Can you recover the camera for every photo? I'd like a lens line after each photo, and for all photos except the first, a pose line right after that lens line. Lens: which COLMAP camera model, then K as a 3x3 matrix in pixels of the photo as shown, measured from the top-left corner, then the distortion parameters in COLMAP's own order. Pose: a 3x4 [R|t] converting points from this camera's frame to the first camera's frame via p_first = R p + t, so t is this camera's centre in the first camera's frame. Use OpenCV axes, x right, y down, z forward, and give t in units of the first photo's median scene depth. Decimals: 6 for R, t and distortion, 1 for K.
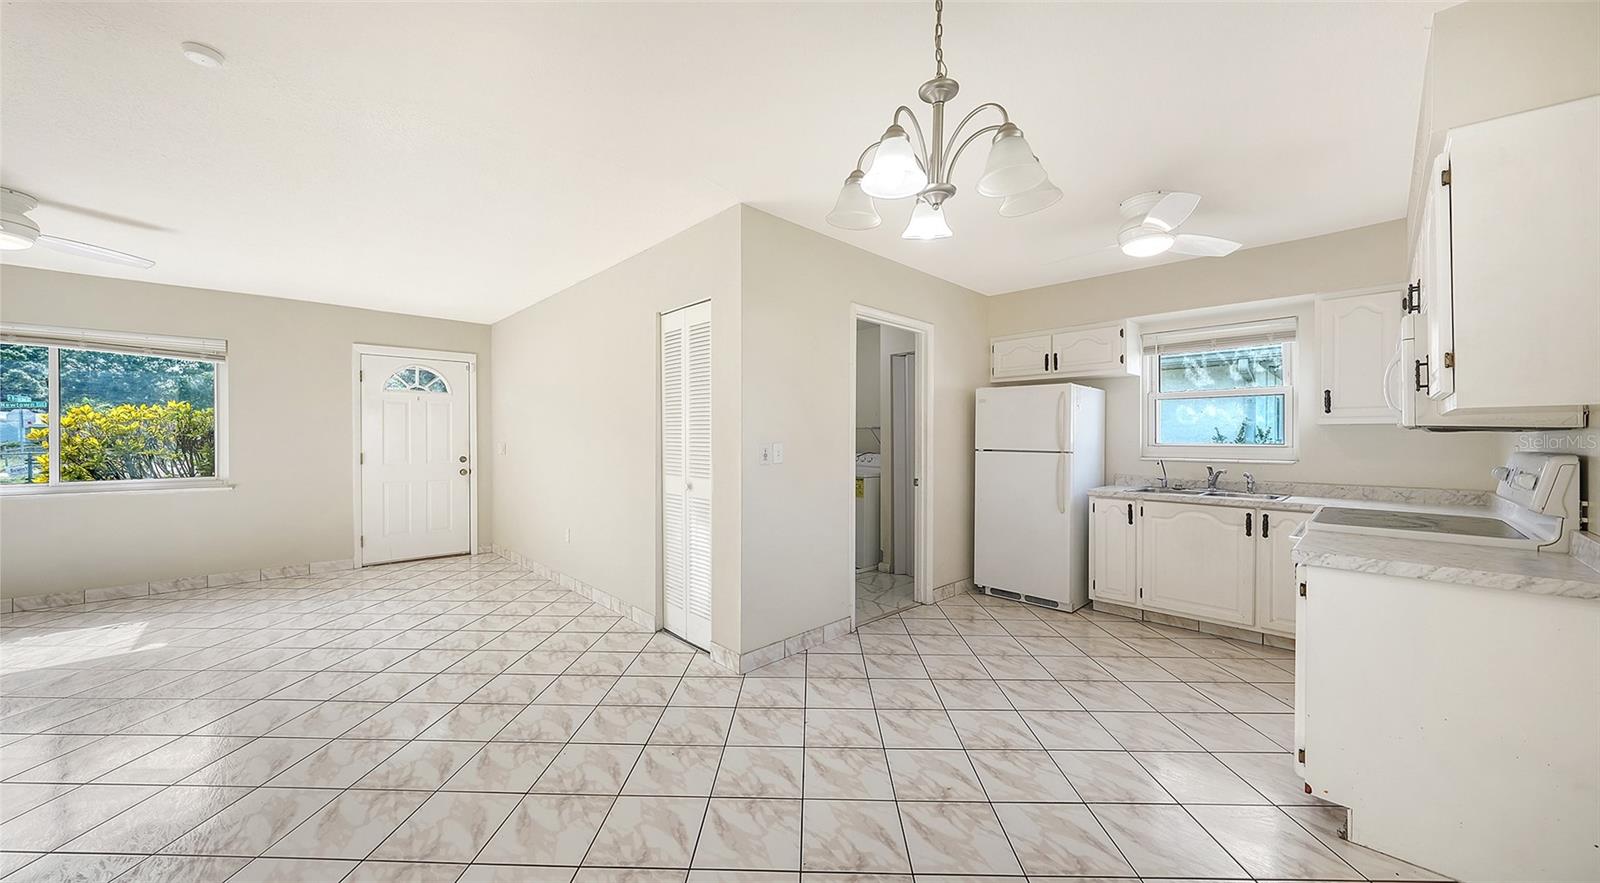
lens RADIAL K [[557.7, 0, 809.9], [0, 557.7, 438.7], [0, 0, 1]] dist [-0.002411, 0.000168]
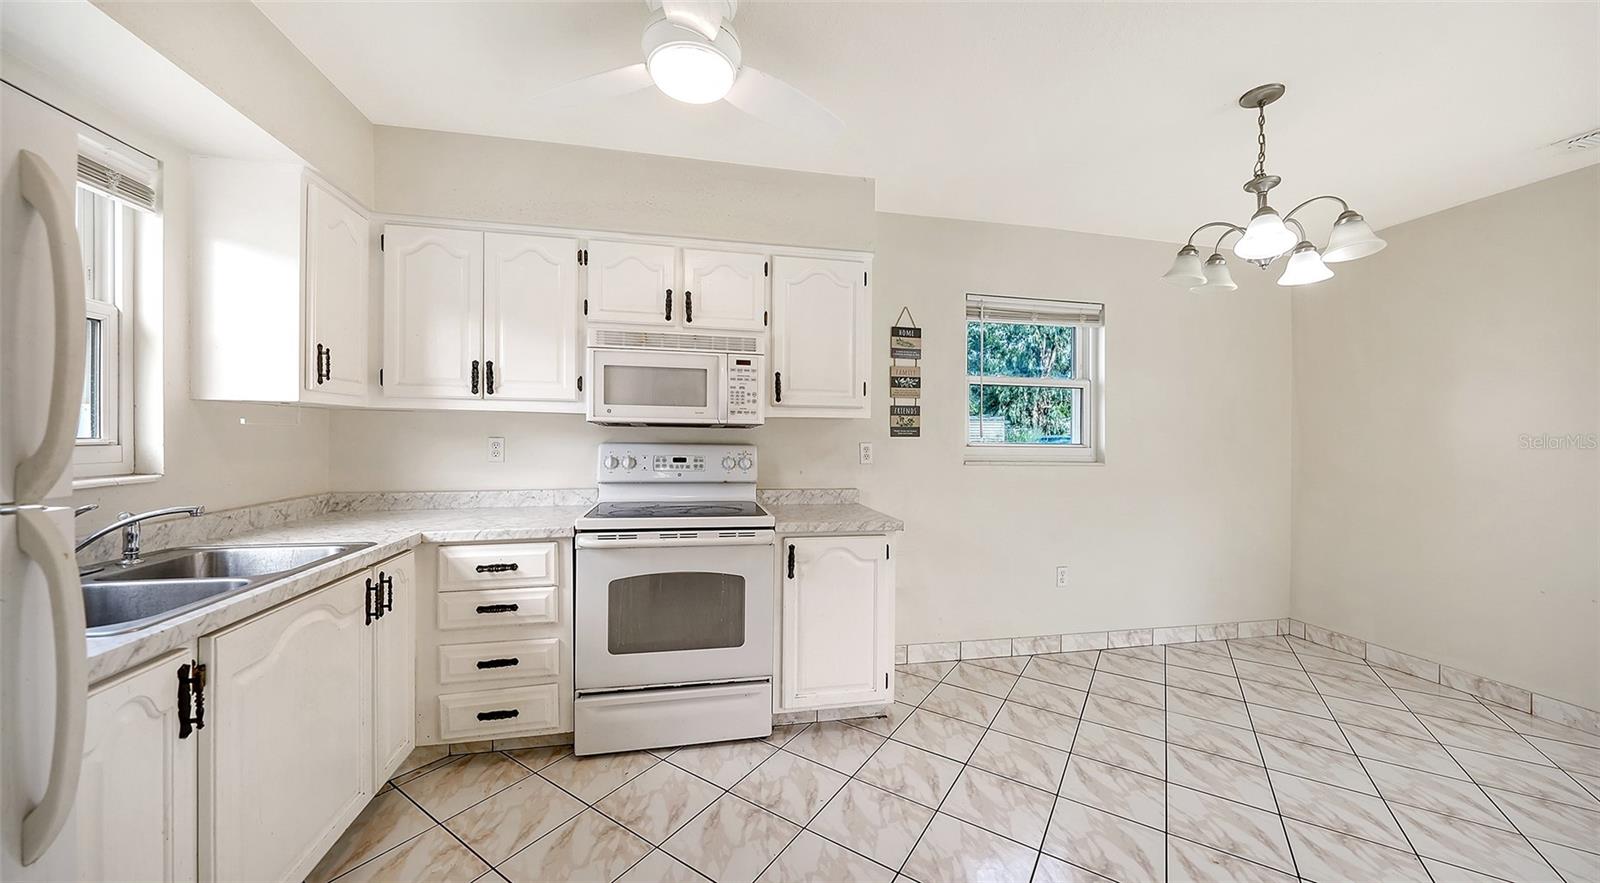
lens RADIAL K [[557.7, 0, 812.9], [0, 557.7, 432.3], [0, 0, 1]] dist [-0.002411, 0.000168]
pose [[-0.849931, -0.006320, 0.526856, 0.157973], [-0.010903, 0.999925, -0.005595, 0.000979], [-0.526781, -0.010500, -0.849936, 1.005256]]
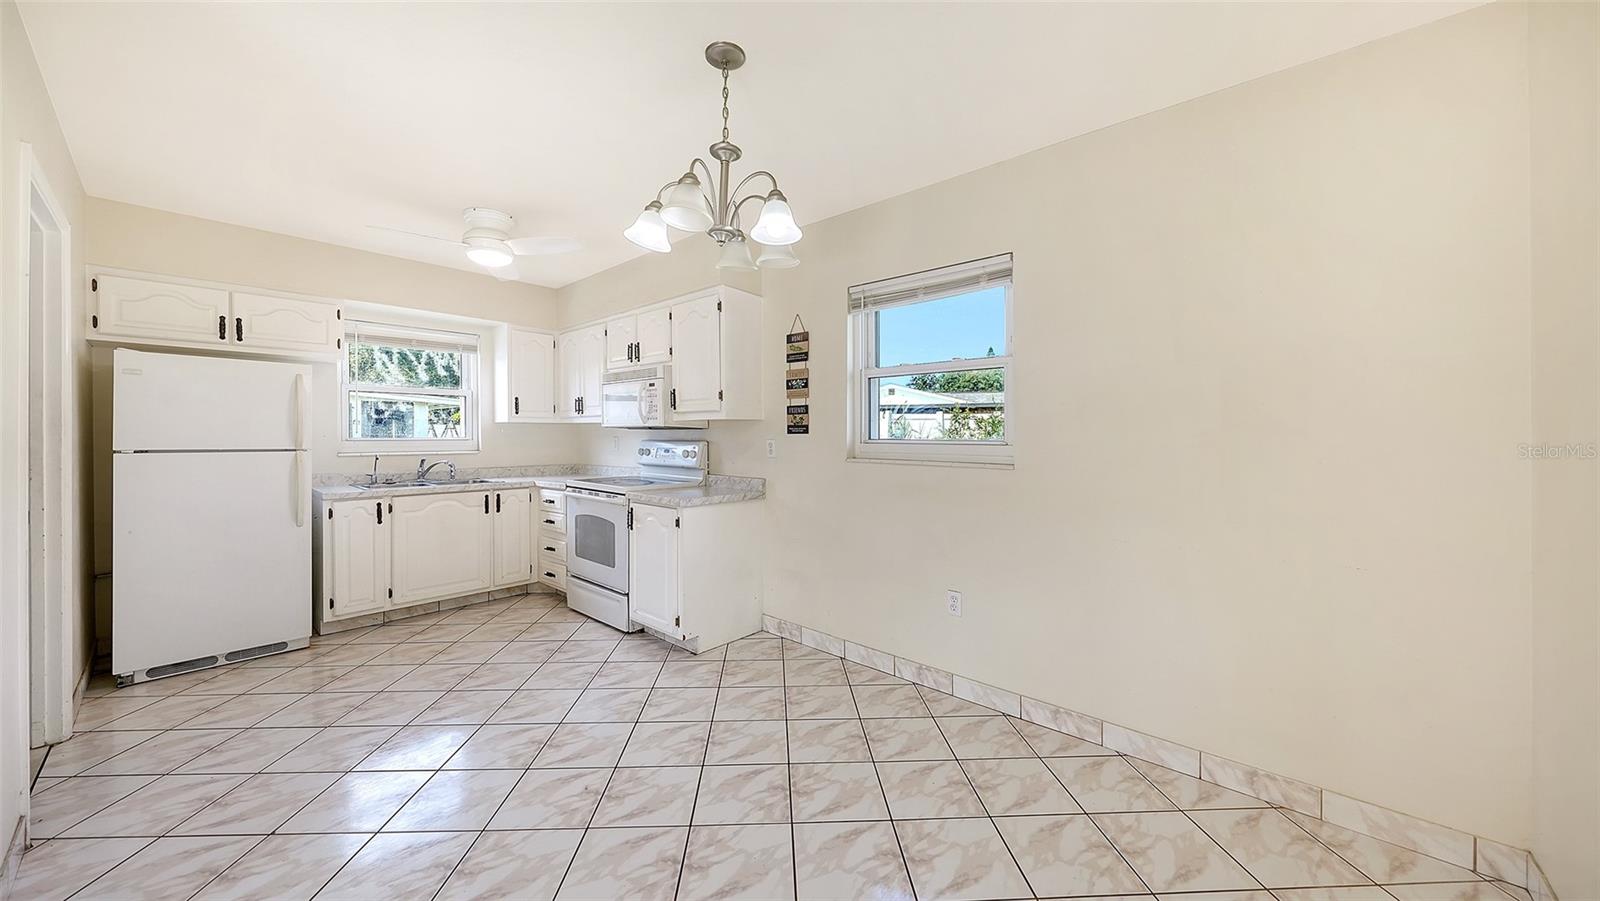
lens RADIAL K [[572.5, 0, 800.9], [0, 572.5, 433.8], [0, 0, 1]] dist [-0.001364, 0.000974]
pose [[-0.061990, 0.001587, 0.998076, -0.404820], [0.000101, 0.999999, -0.001584, 0.002781], [-0.998077, 0.000003, -0.061990, 0.330060]]
